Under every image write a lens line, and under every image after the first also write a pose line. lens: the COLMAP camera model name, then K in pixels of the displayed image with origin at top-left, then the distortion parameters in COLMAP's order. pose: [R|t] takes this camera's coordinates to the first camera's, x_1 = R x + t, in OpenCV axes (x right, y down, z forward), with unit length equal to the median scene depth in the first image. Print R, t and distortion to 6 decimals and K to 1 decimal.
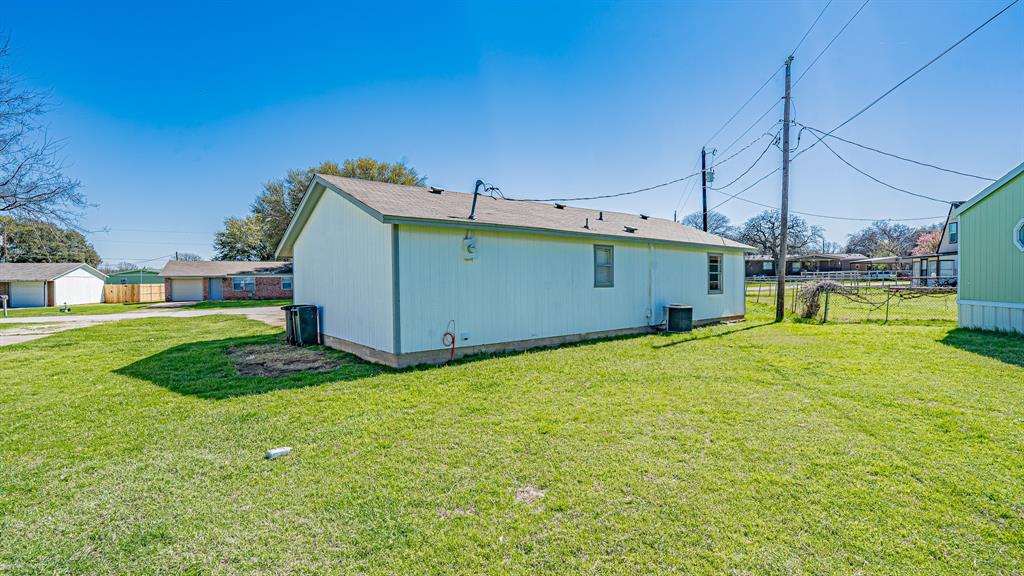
lens RADIAL K [[493.2, 0, 512.0], [0, 493.2, 288.0], [0, 0, 1]] dist [-0.003238, -0.000468]
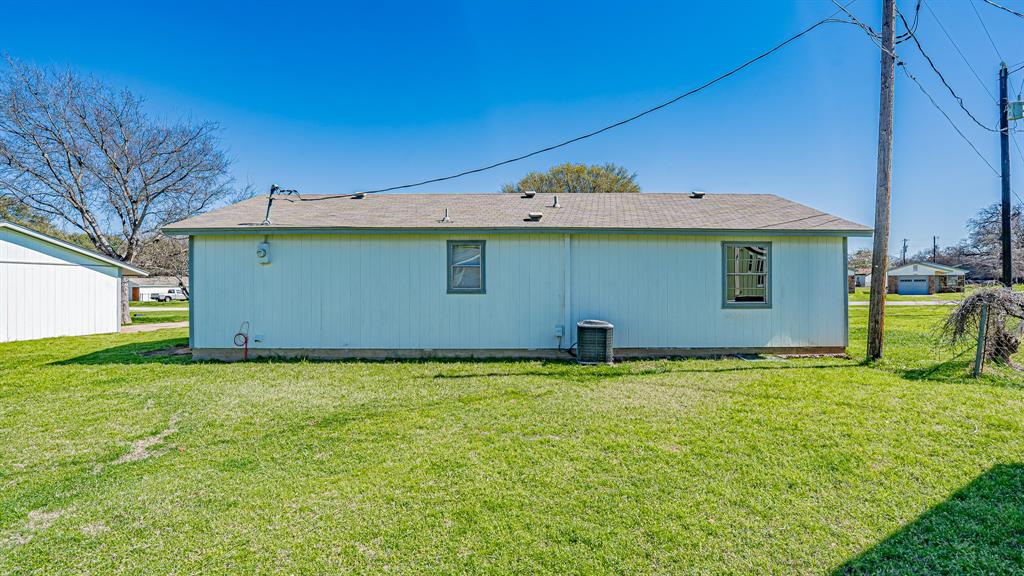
lens RADIAL K [[462.0, 0, 495.2], [0, 462.0, 284.7], [0, 0, 1]] dist [-0.003744, -0.000317]
pose [[0.742412, -0.004274, -0.669930, 0.874894], [-0.017029, 0.999536, -0.025247, 0.001929], [0.669727, 0.030152, 0.741995, 0.580998]]
